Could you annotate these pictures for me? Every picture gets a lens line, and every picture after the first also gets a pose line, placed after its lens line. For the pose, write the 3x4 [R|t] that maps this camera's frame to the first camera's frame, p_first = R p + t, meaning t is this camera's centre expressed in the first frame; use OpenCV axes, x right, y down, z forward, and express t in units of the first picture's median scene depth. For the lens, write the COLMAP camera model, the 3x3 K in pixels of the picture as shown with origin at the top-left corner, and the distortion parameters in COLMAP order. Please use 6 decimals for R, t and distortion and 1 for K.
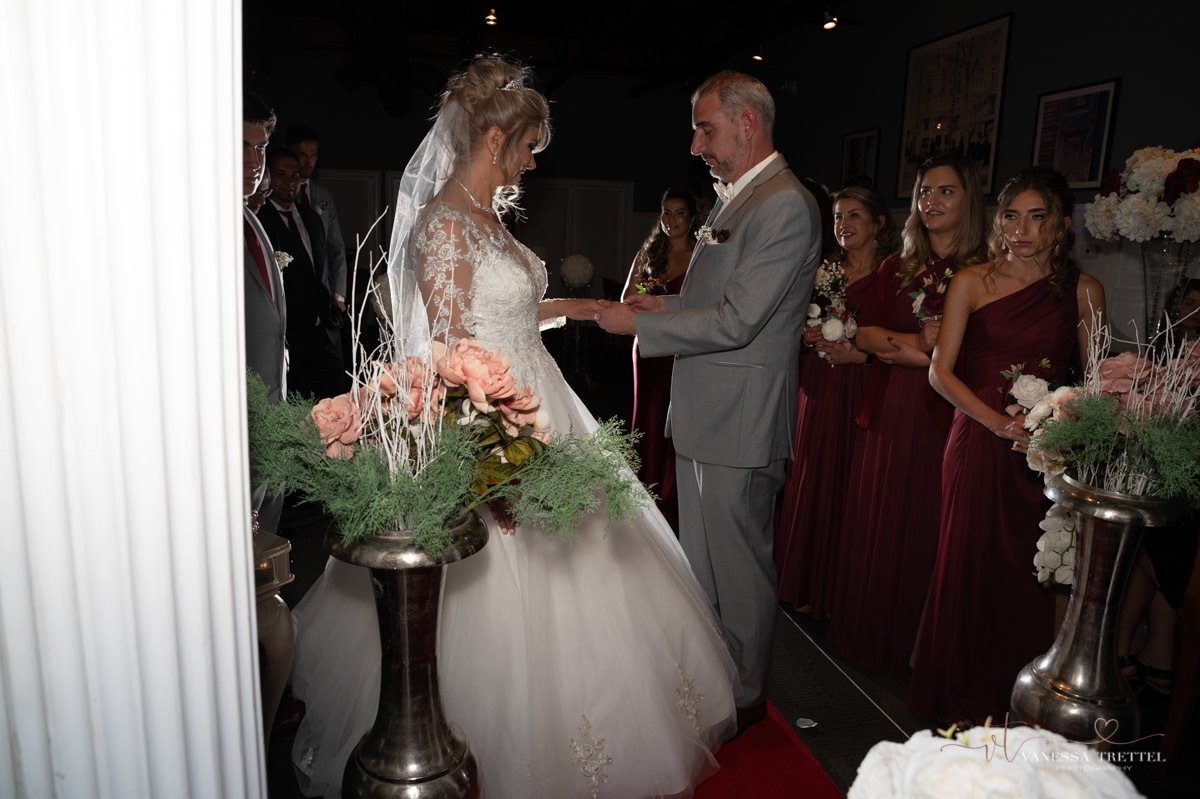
lens RADIAL K [[829.0, 0, 603.6], [0, 829.0, 396.9], [0, 0, 1]] dist [-0.106553, 0.076900]
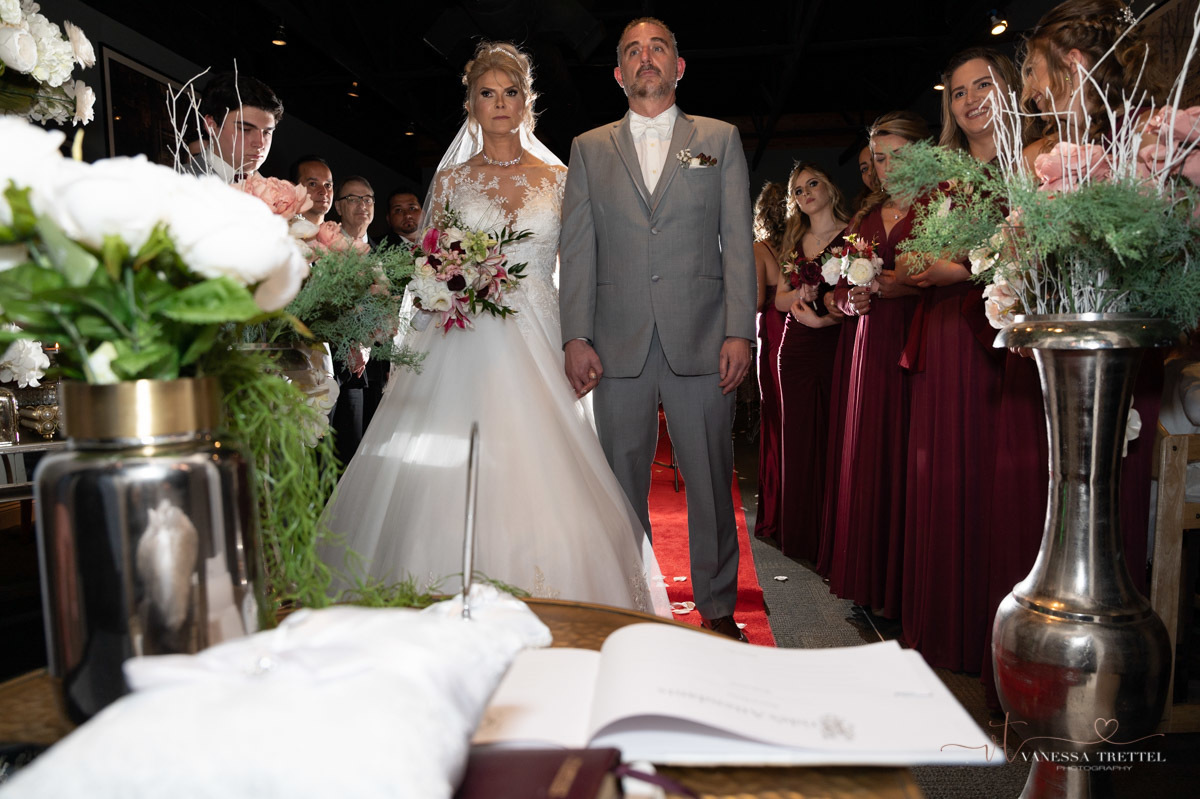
lens RADIAL K [[829.0, 0, 598.9], [0, 829.0, 403.9], [0, 0, 1]] dist [-0.106553, 0.076900]
pose [[0.941273, -0.040968, -0.335153, 0.375456], [-0.002537, 0.991726, -0.128350, 0.225624], [0.337638, 0.121663, 0.933380, 0.116537]]
